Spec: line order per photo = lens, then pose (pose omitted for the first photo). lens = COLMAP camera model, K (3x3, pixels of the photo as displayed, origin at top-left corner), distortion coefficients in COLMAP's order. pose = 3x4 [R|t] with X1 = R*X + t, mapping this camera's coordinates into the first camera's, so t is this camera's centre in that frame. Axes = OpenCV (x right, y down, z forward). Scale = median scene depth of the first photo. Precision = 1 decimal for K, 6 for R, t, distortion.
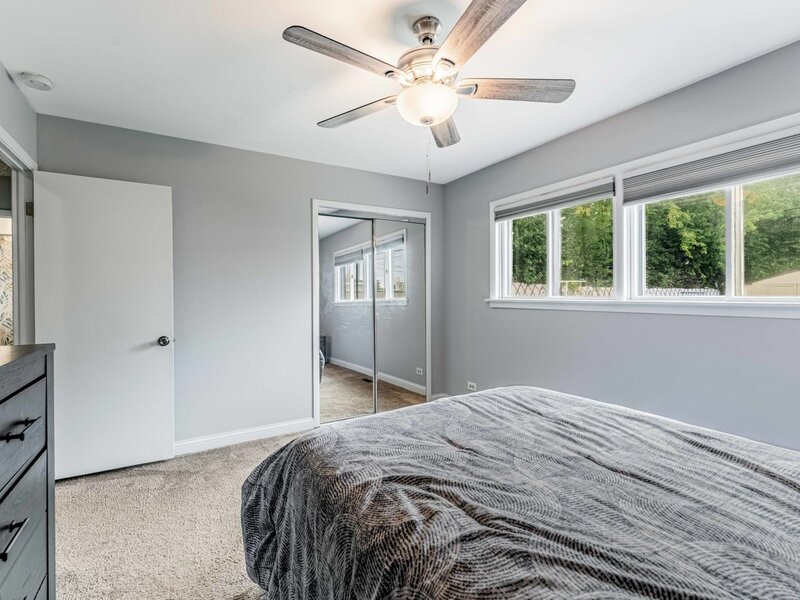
lens RADIAL K [[371.4, 0, 394.8], [0, 371.4, 295.5], [0, 0, 1]] dist [0.000184, 0.000053]
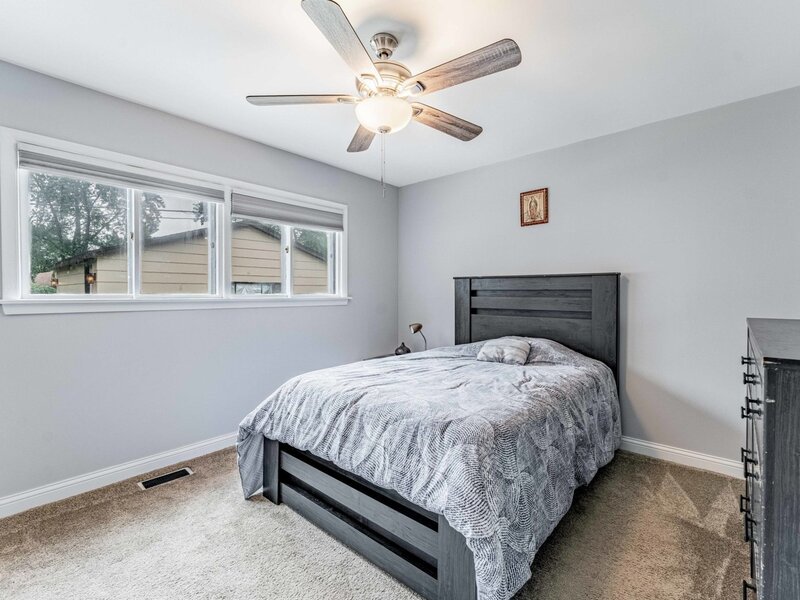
lens RADIAL K [[371.4, 0, 396.8], [0, 371.4, 299.4], [0, 0, 1]] dist [0.000184, 0.000053]
pose [[-0.271153, -0.007527, 0.962507, -0.624327], [0.003751, 0.999954, 0.008876, 0.008943], [-0.962529, 0.006017, -0.271112, 0.818835]]
